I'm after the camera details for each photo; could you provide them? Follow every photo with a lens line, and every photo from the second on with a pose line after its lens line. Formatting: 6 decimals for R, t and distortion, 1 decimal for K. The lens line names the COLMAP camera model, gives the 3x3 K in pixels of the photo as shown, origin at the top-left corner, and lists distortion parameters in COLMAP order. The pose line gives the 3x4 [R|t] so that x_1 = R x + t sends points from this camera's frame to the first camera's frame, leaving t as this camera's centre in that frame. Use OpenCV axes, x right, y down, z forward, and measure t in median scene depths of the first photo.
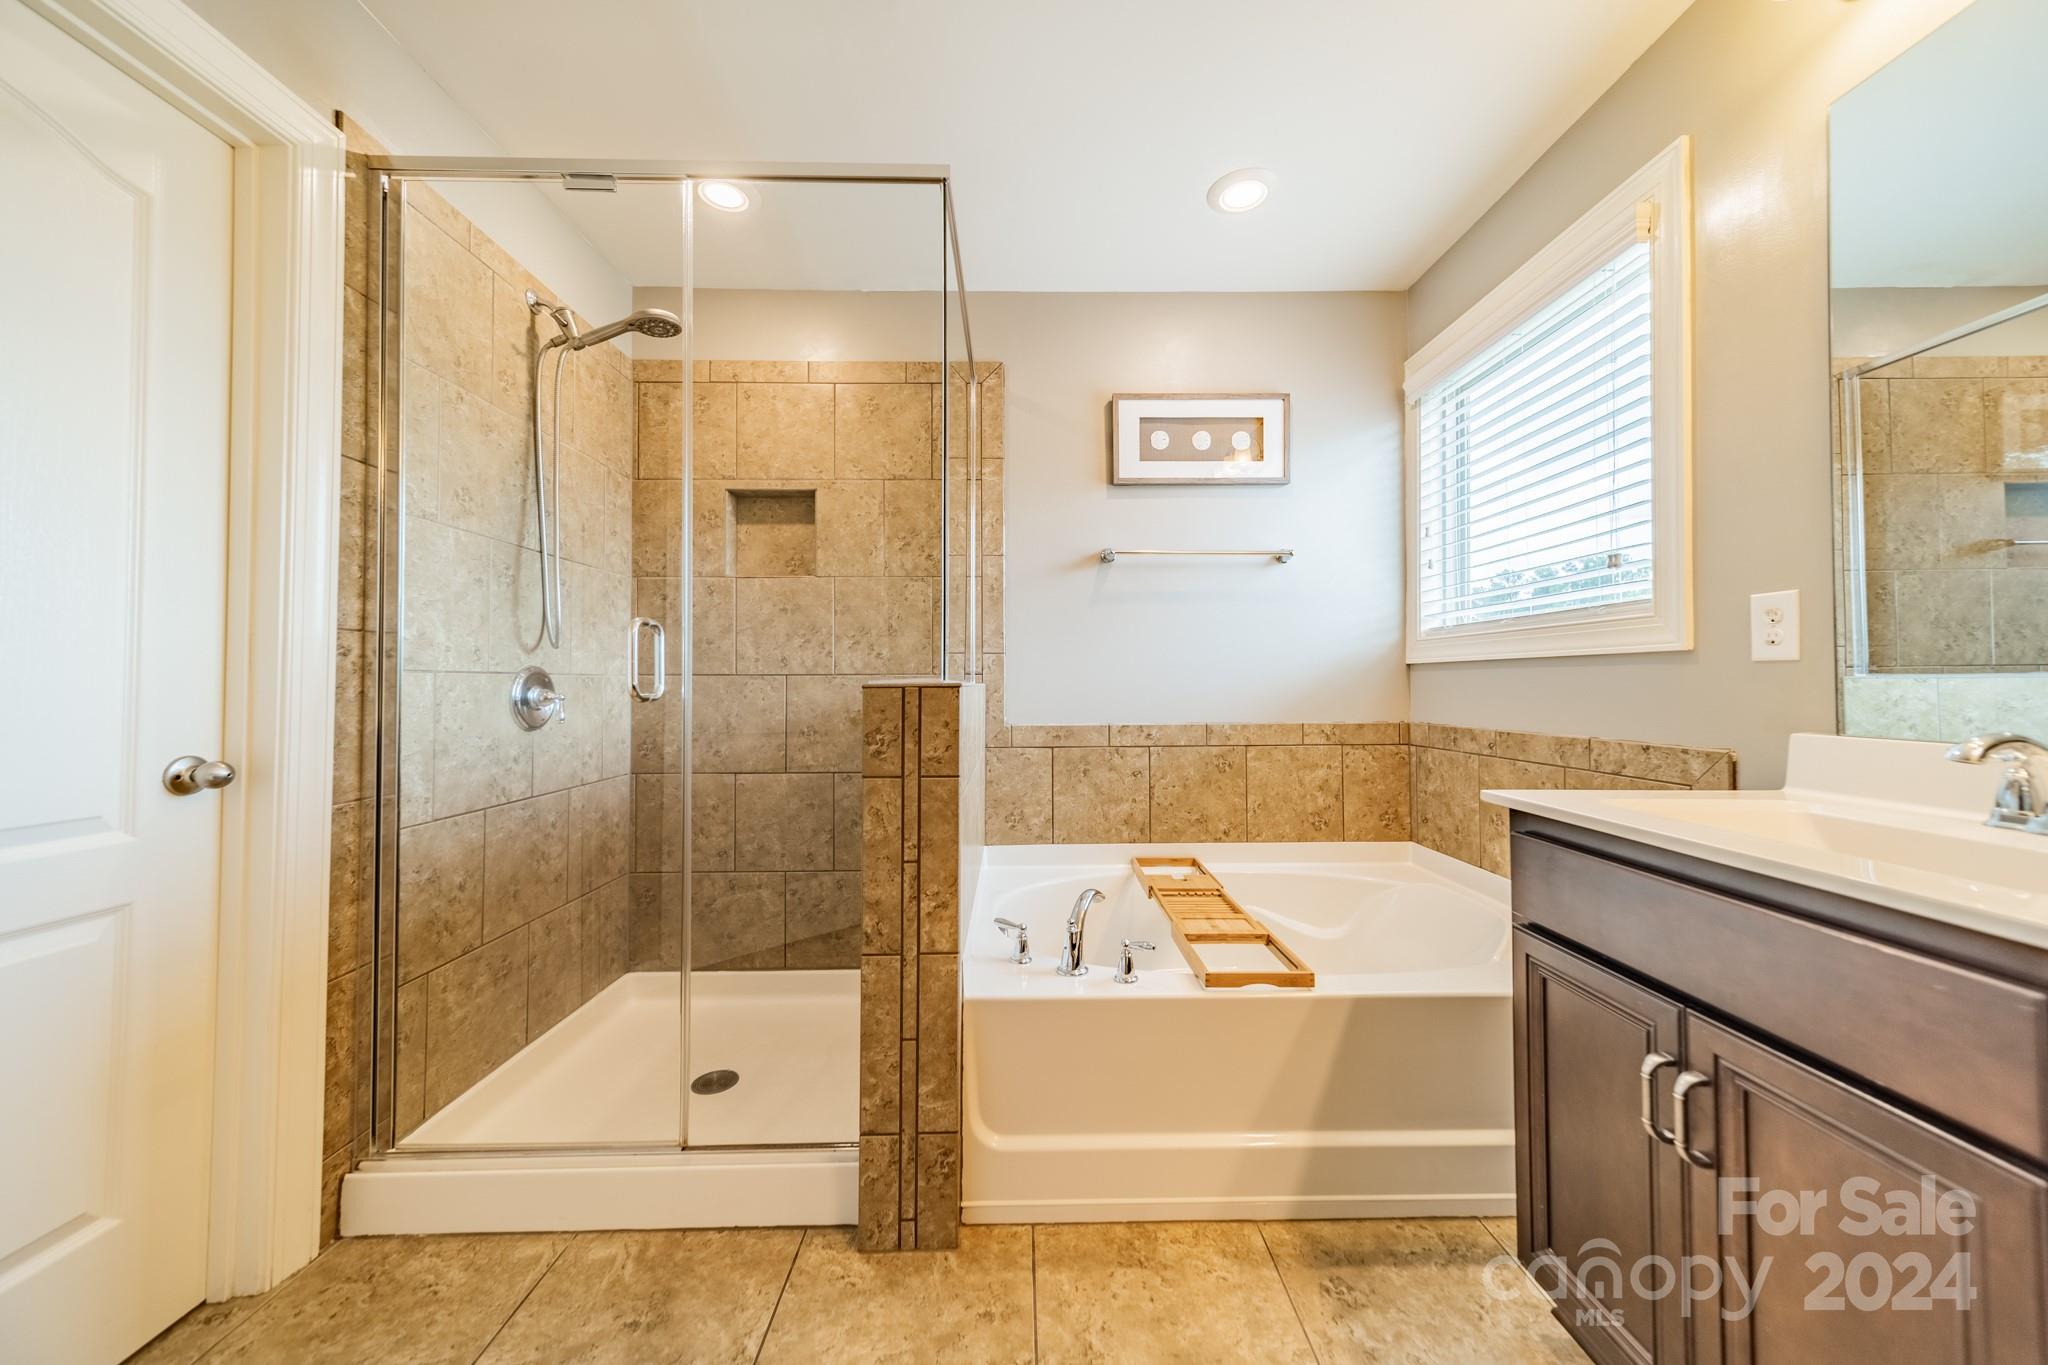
lens RADIAL K [[722.9, 0, 1030.7], [0, 722.9, 664.4], [0, 0, 1]] dist [0.007491, 0.000093]
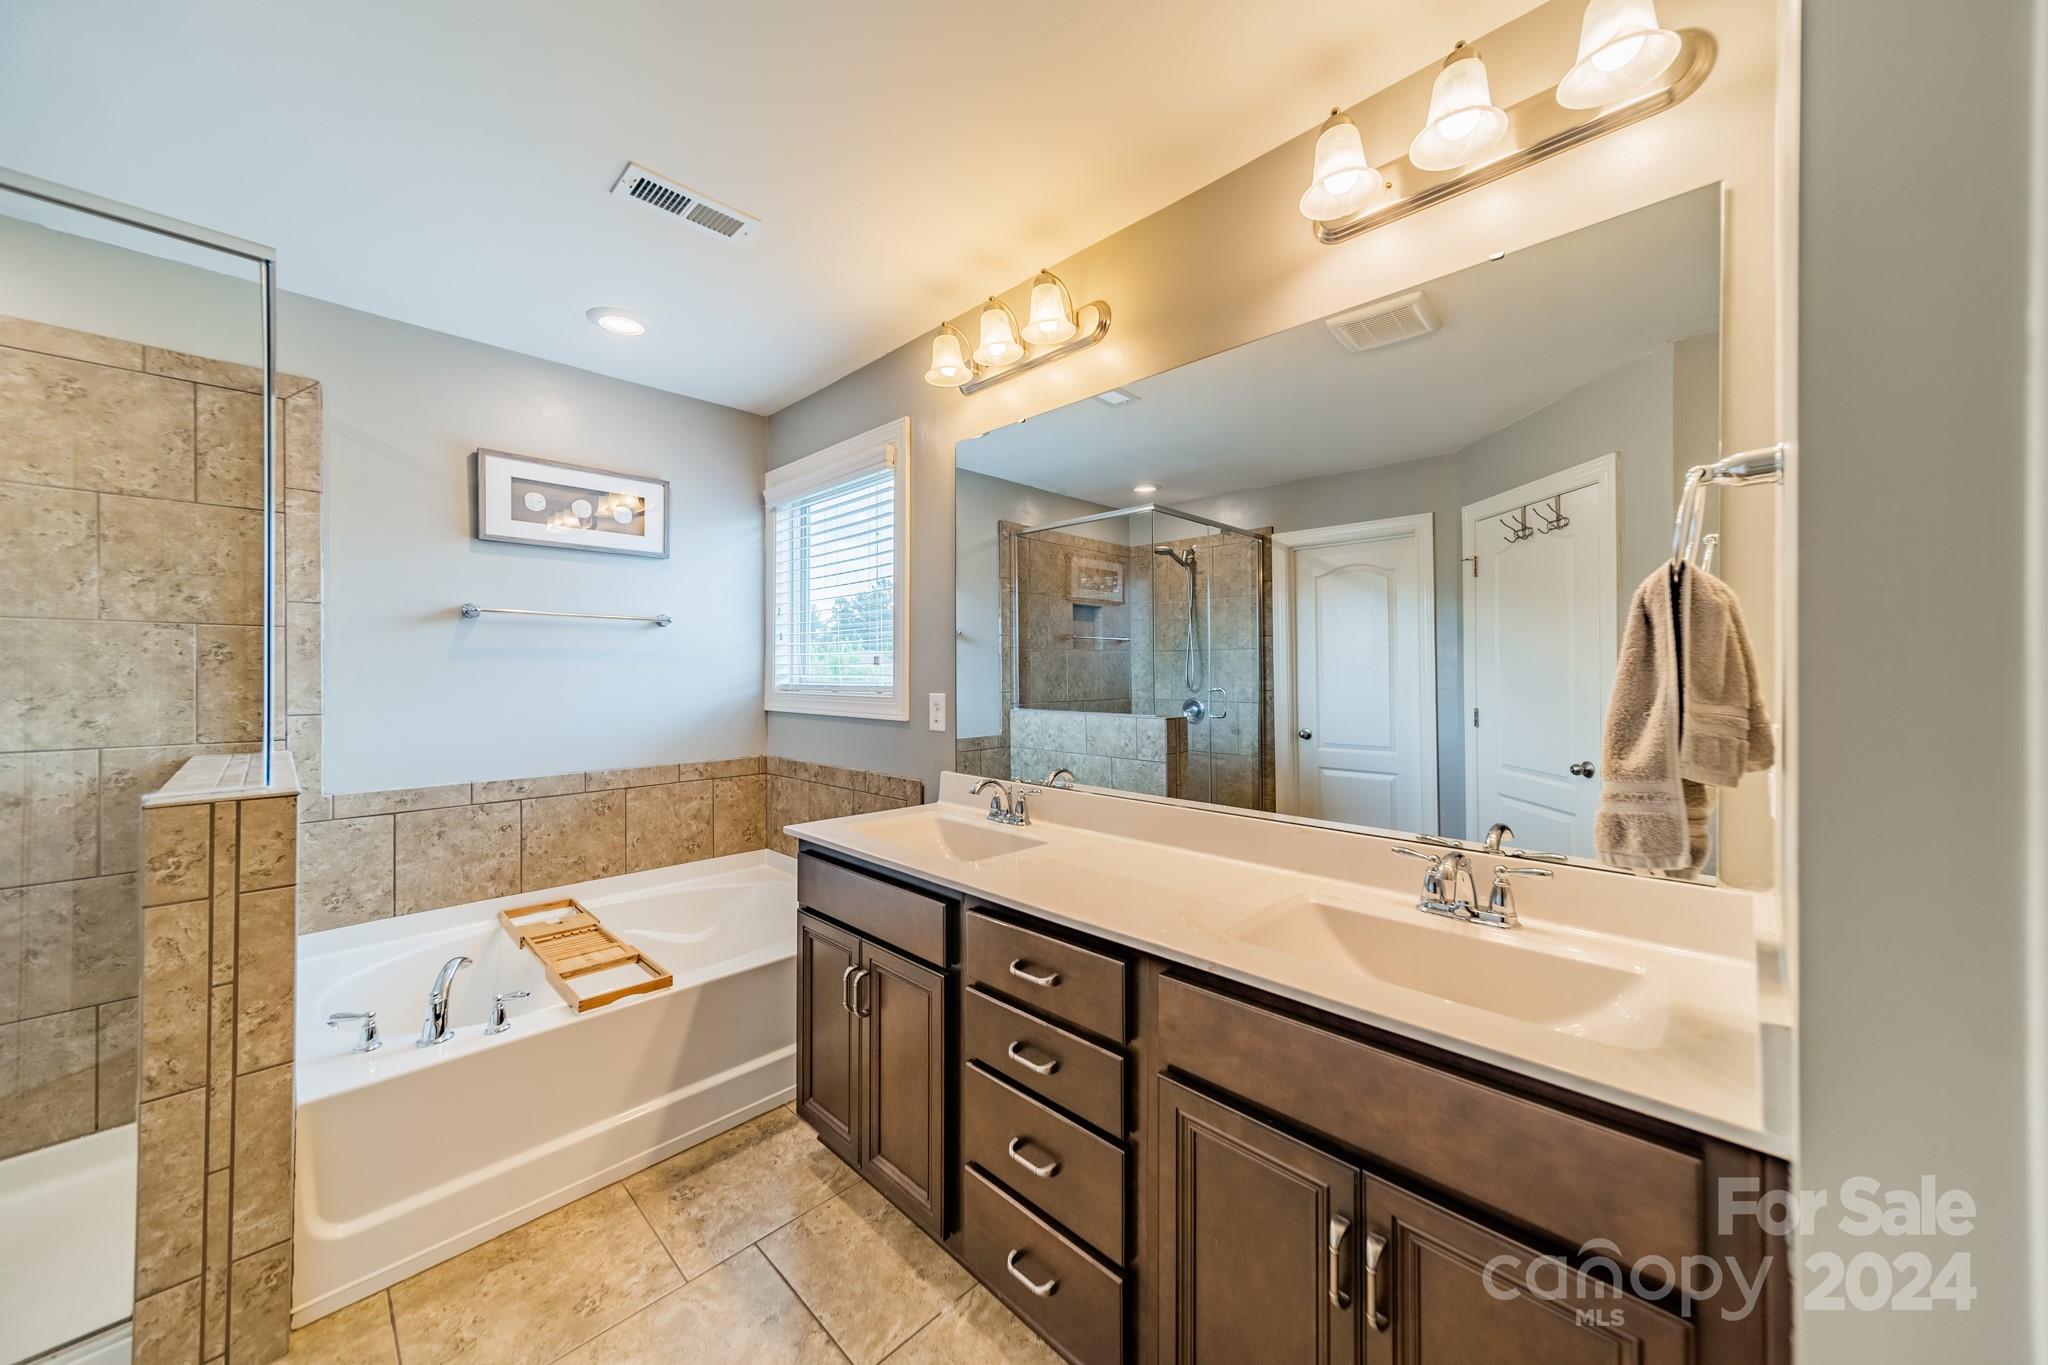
lens RADIAL K [[725.8, 0, 1025.9], [0, 725.8, 672.6], [0, 0, 1]] dist [0.009413, -0.000572]
pose [[0.713812, 0.001433, 0.700336, -0.078347], [-0.016592, 0.999752, 0.014866, -0.149968], [-0.700141, -0.022231, 0.713658, -0.372384]]
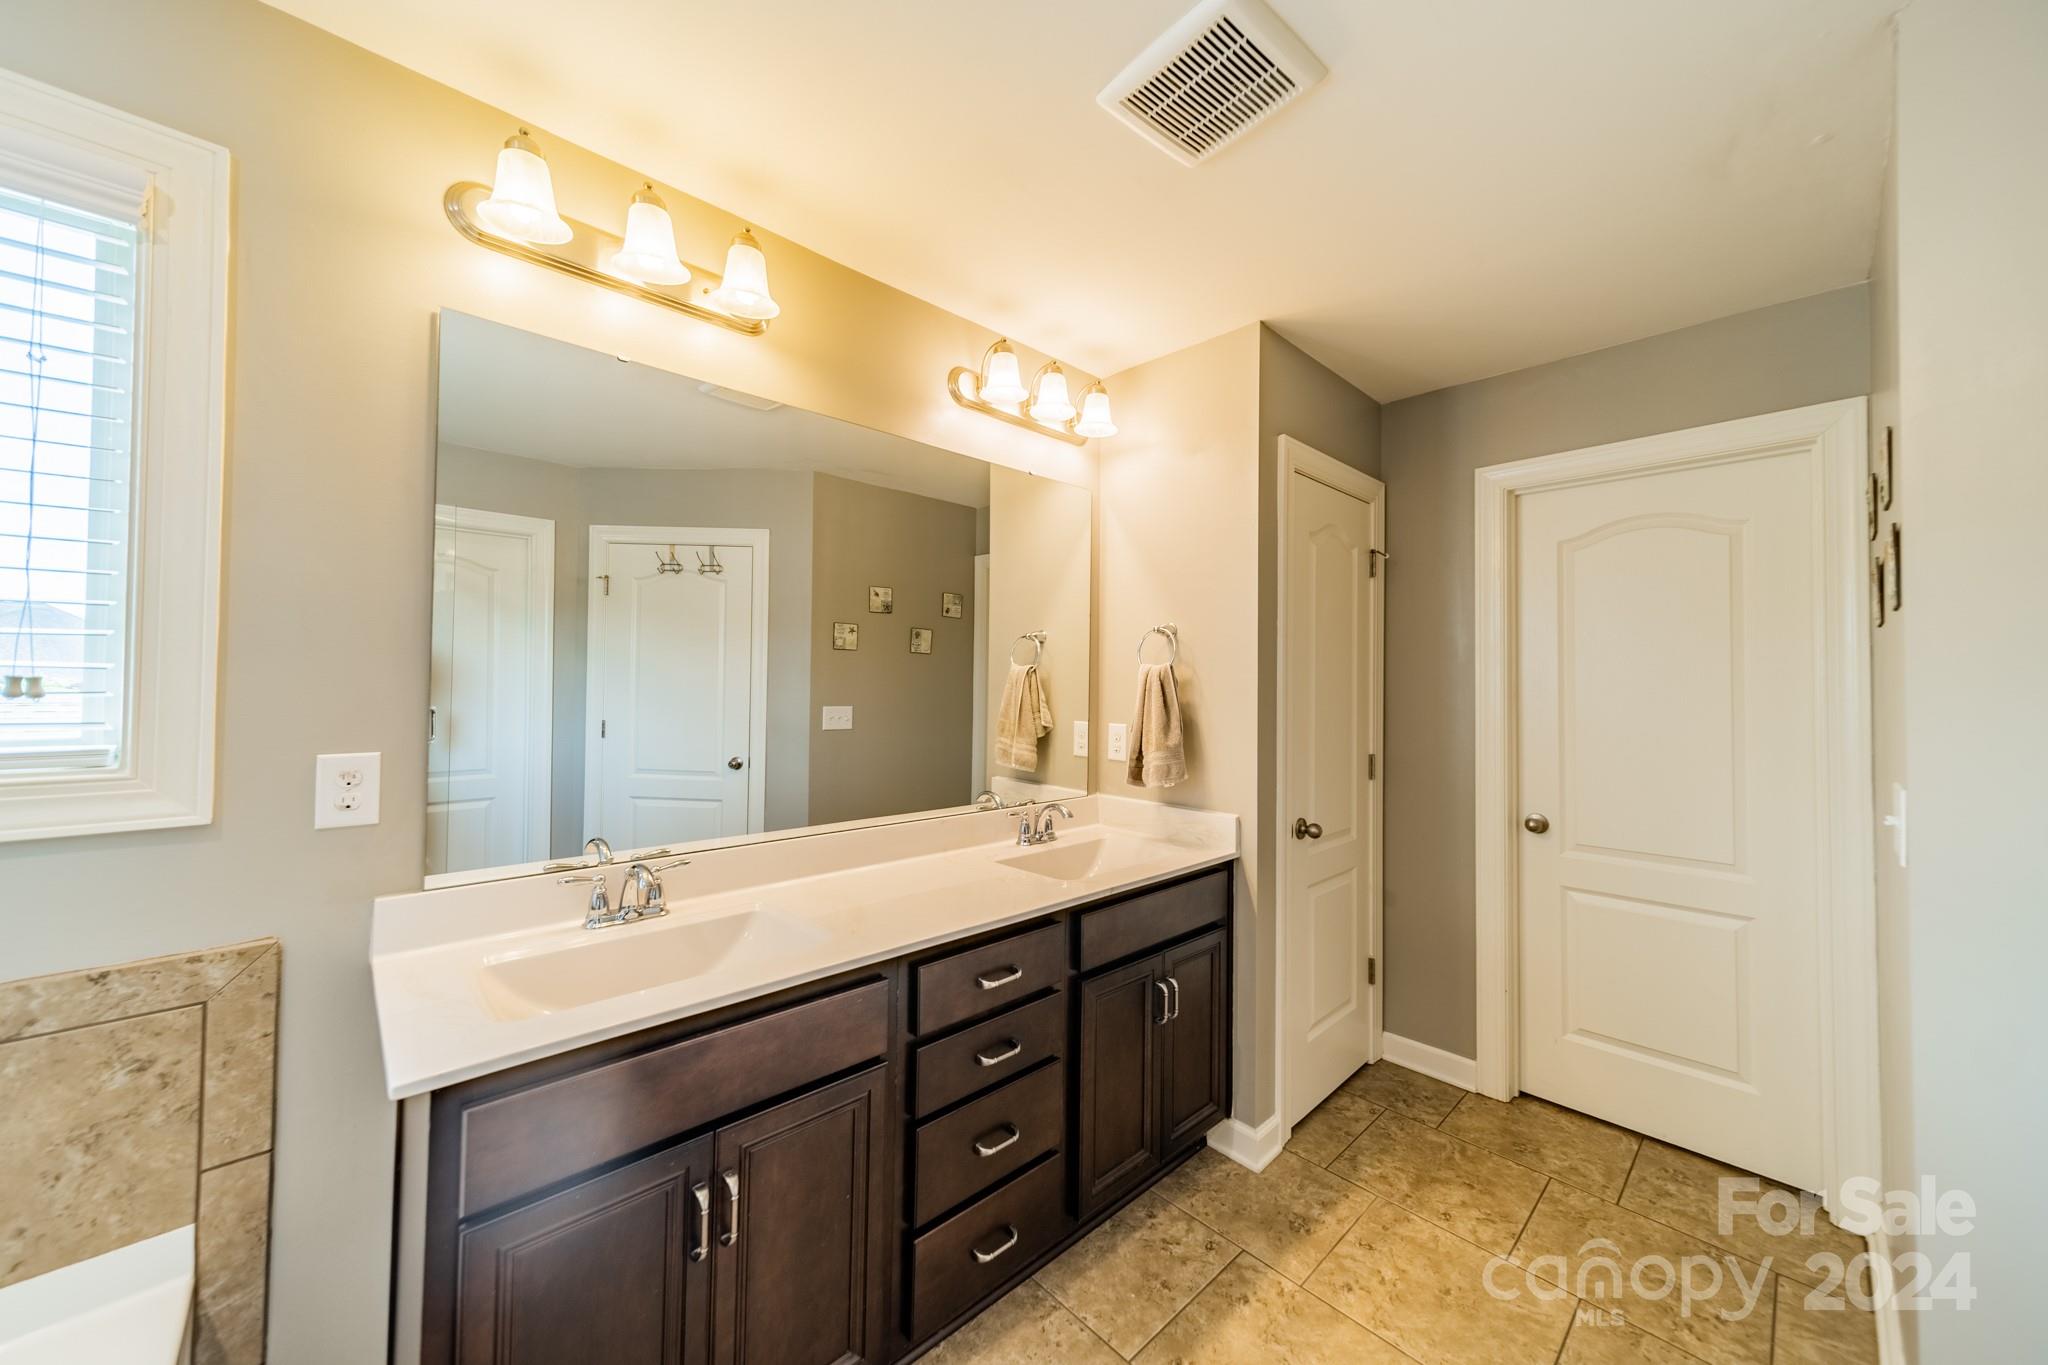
lens RADIAL K [[766.9, 0, 1024.0], [0, 766.9, 682.5], [0, 0, 1]] dist [0.011046, -0.000097]
pose [[-0.668600, -0.010188, 0.743553, -0.243426], [-0.027799, 0.999550, -0.011301, -0.167111], [-0.743103, -0.028225, -0.668582, 0.844004]]
